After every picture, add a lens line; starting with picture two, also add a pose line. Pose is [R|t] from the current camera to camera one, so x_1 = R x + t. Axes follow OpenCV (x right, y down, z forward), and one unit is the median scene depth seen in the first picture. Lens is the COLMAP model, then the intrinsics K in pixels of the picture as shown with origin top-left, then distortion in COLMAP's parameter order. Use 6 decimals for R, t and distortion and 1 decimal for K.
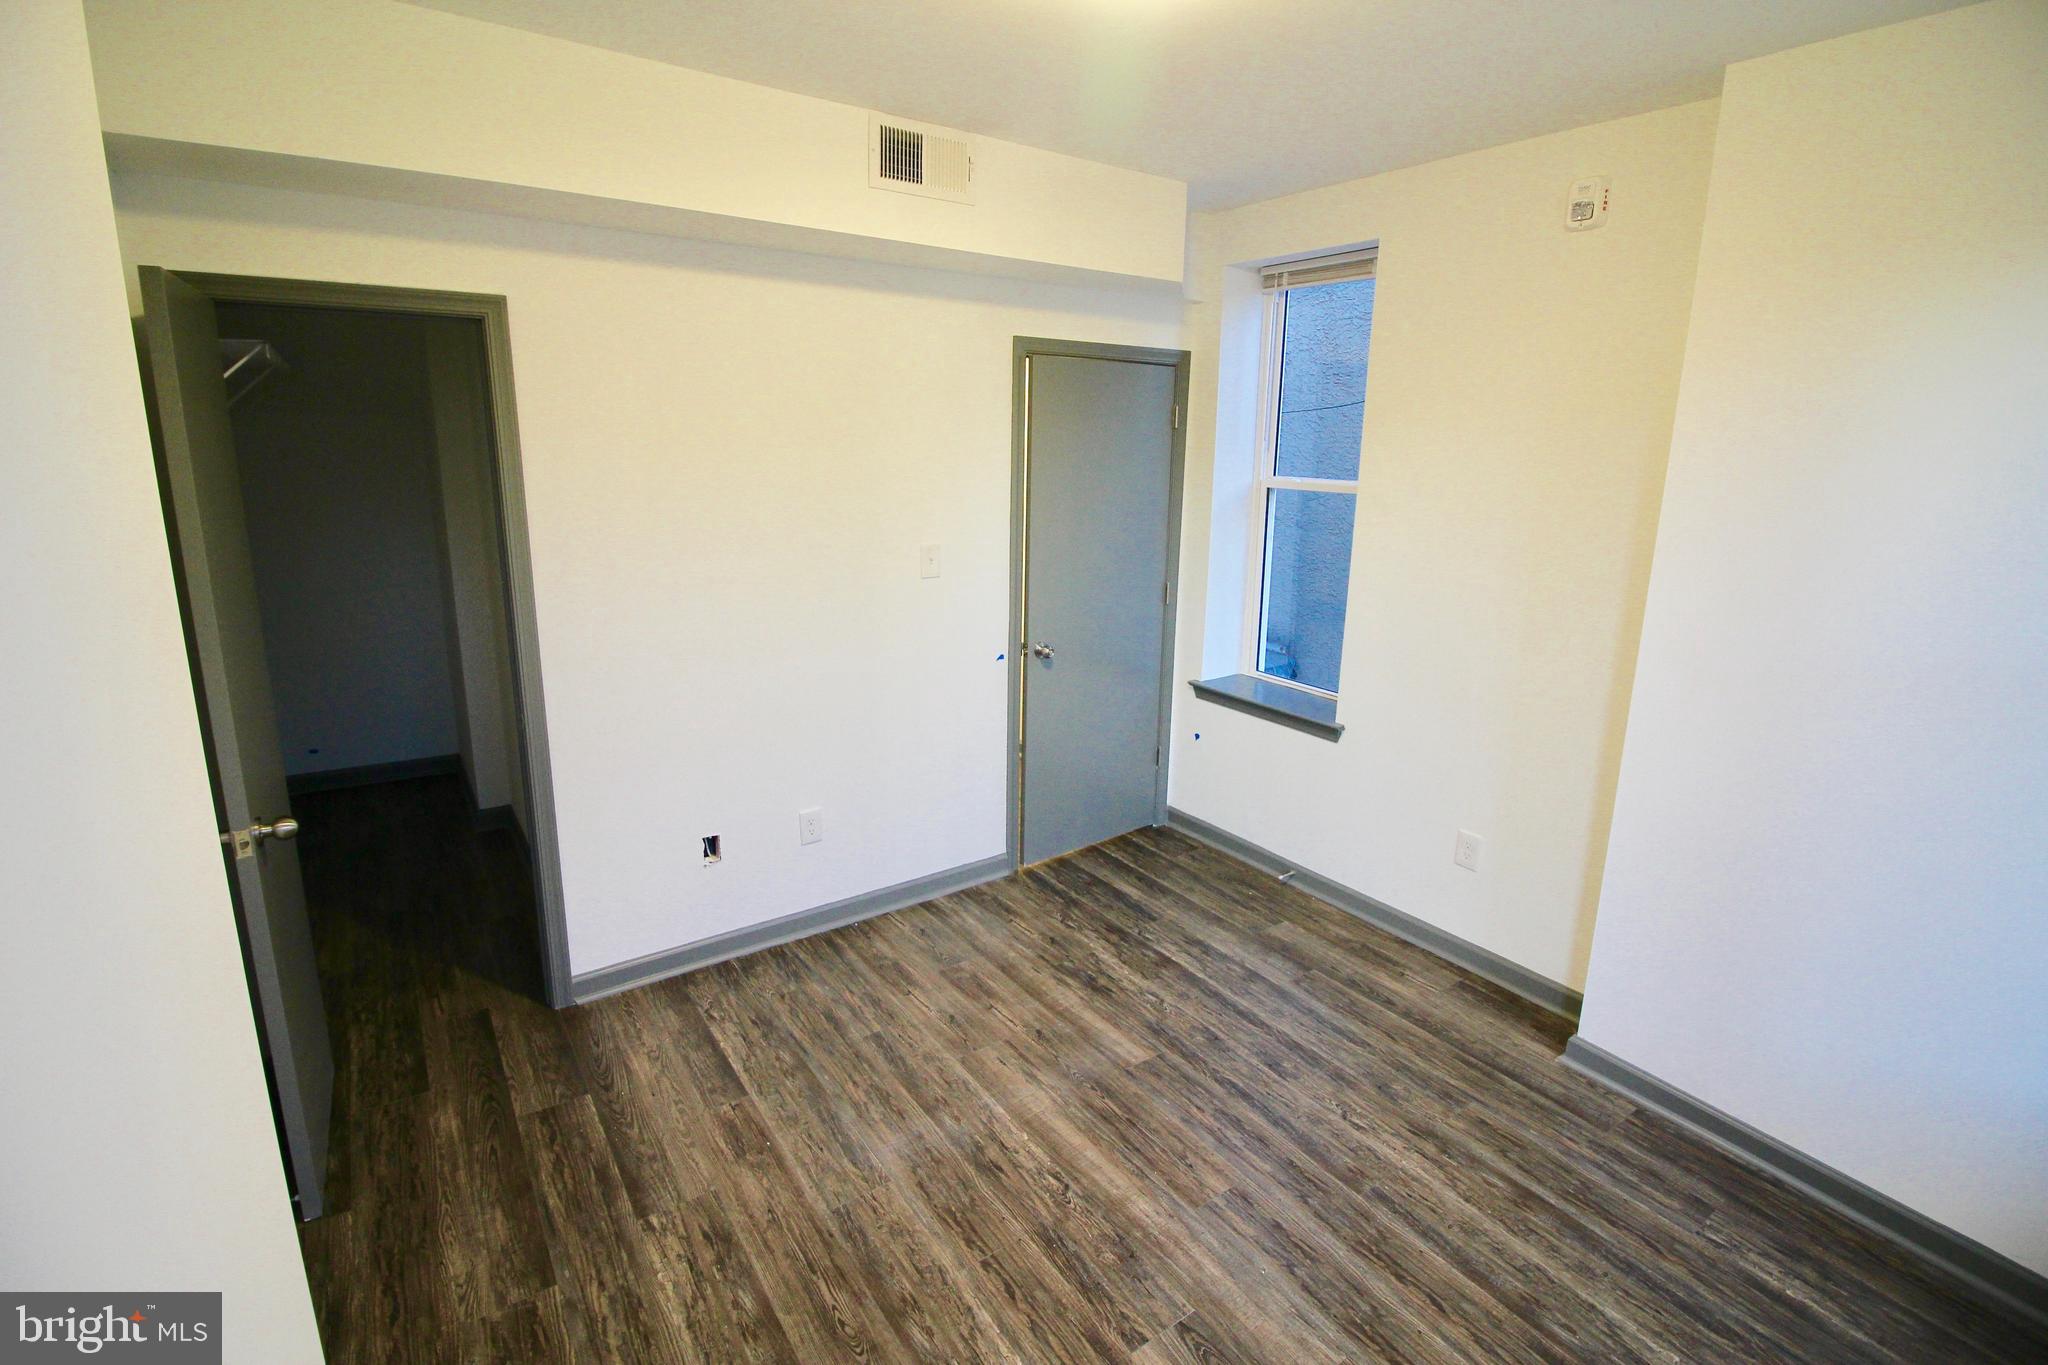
lens RADIAL K [[941.7, 0, 1019.3], [0, 941.7, 646.4], [0, 0, 1]] dist [-0.001769, -0.011246]
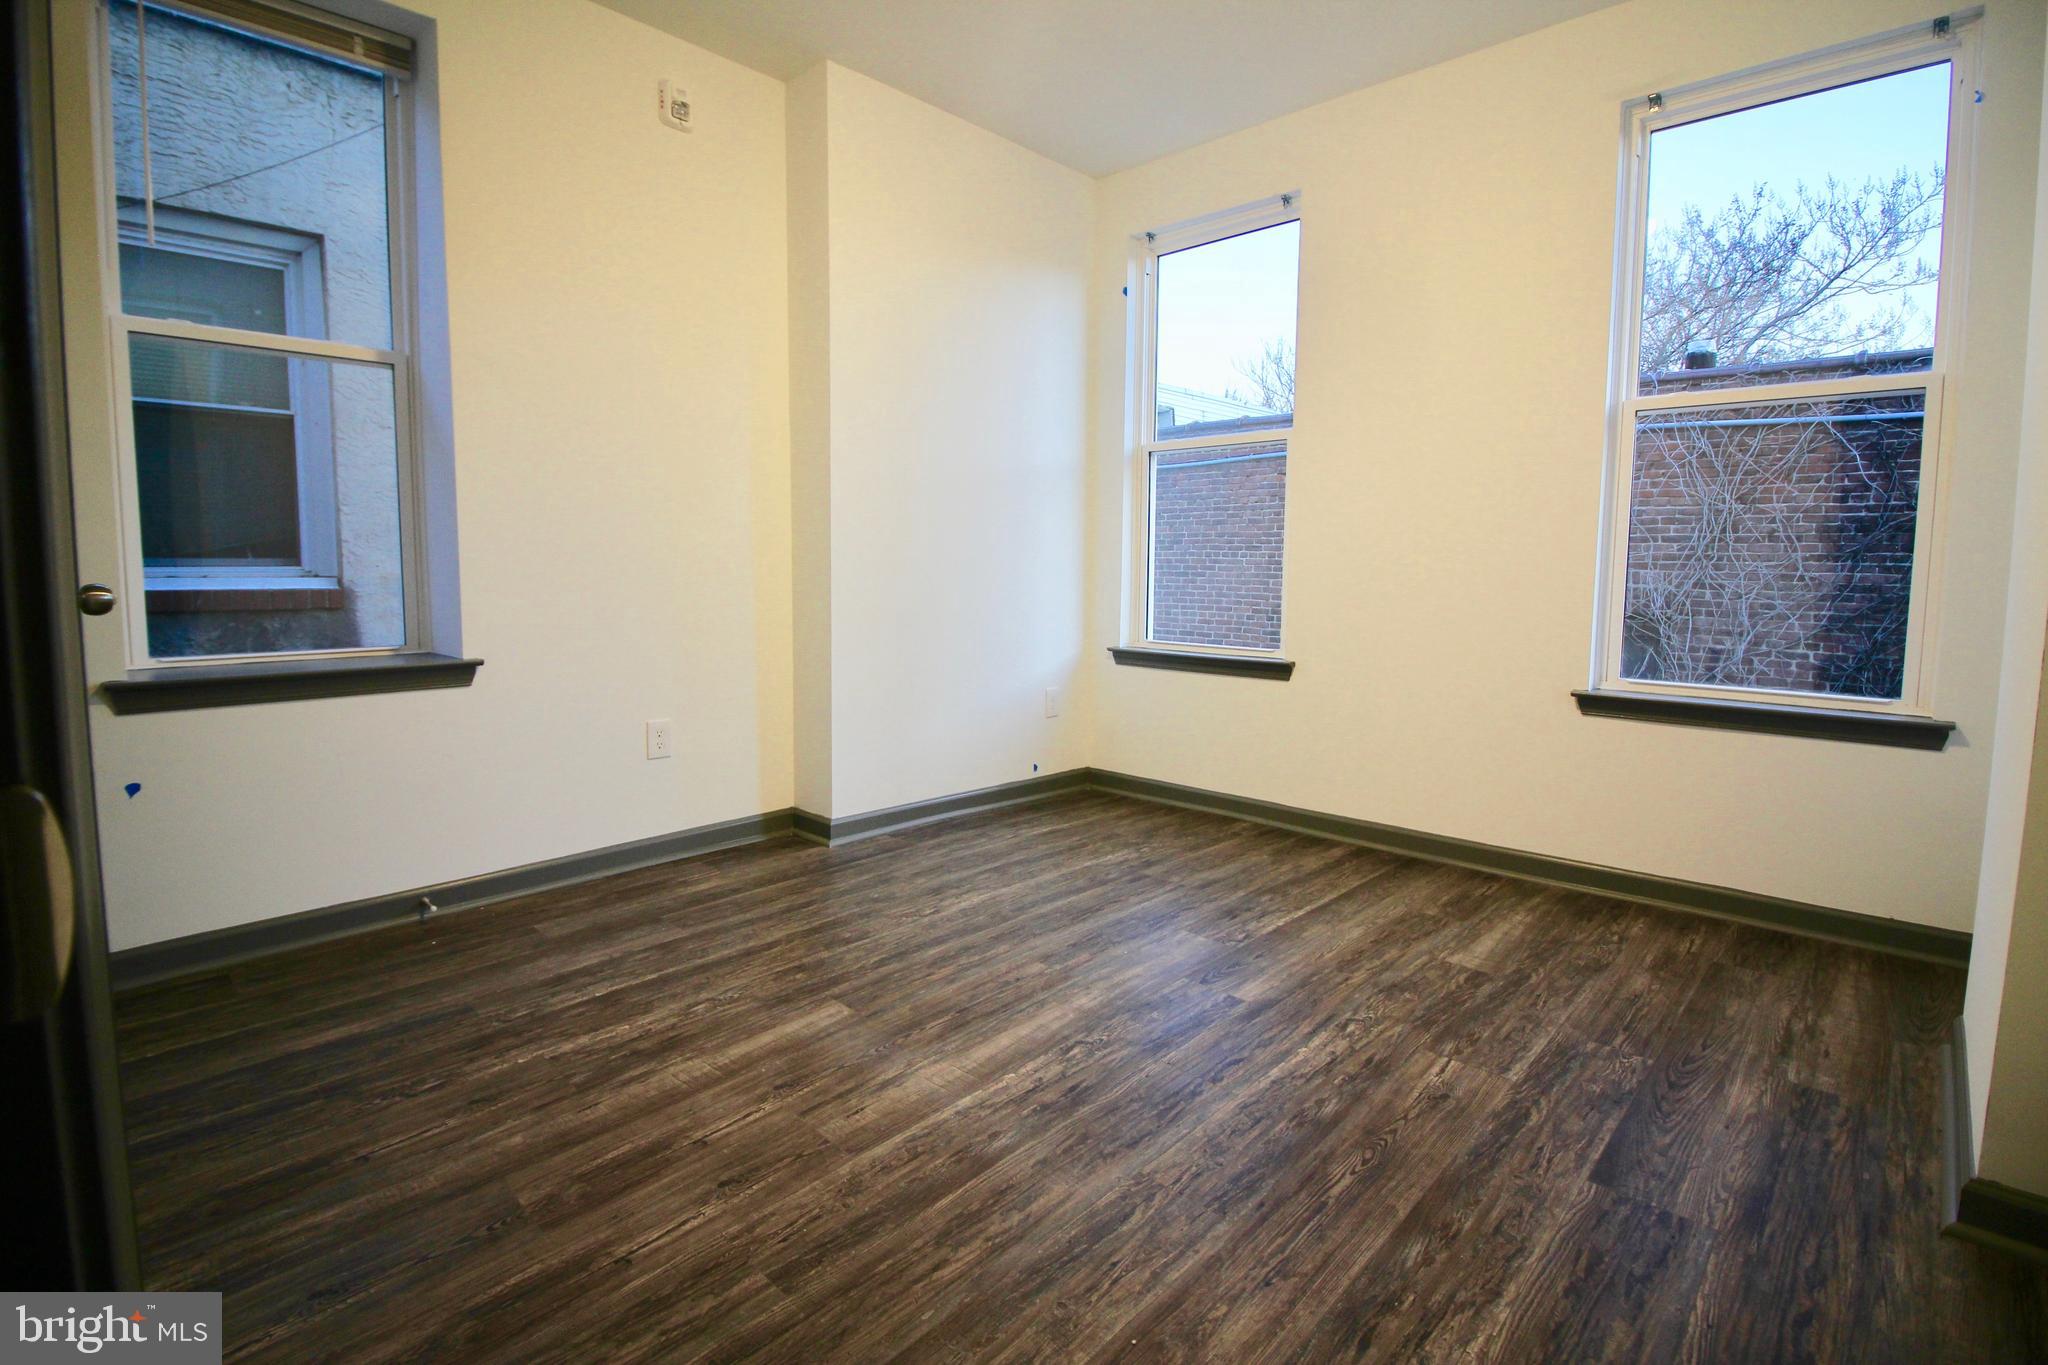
lens RADIAL K [[941.7, 0, 1019.3], [0, 941.7, 646.4], [0, 0, 1]] dist [-0.001769, -0.011246]
pose [[-0.191176, -0.113199, 0.975007, -0.710233], [0.206027, 0.966572, 0.152616, 0.073552], [-0.959690, 0.230054, -0.161463, 1.057456]]
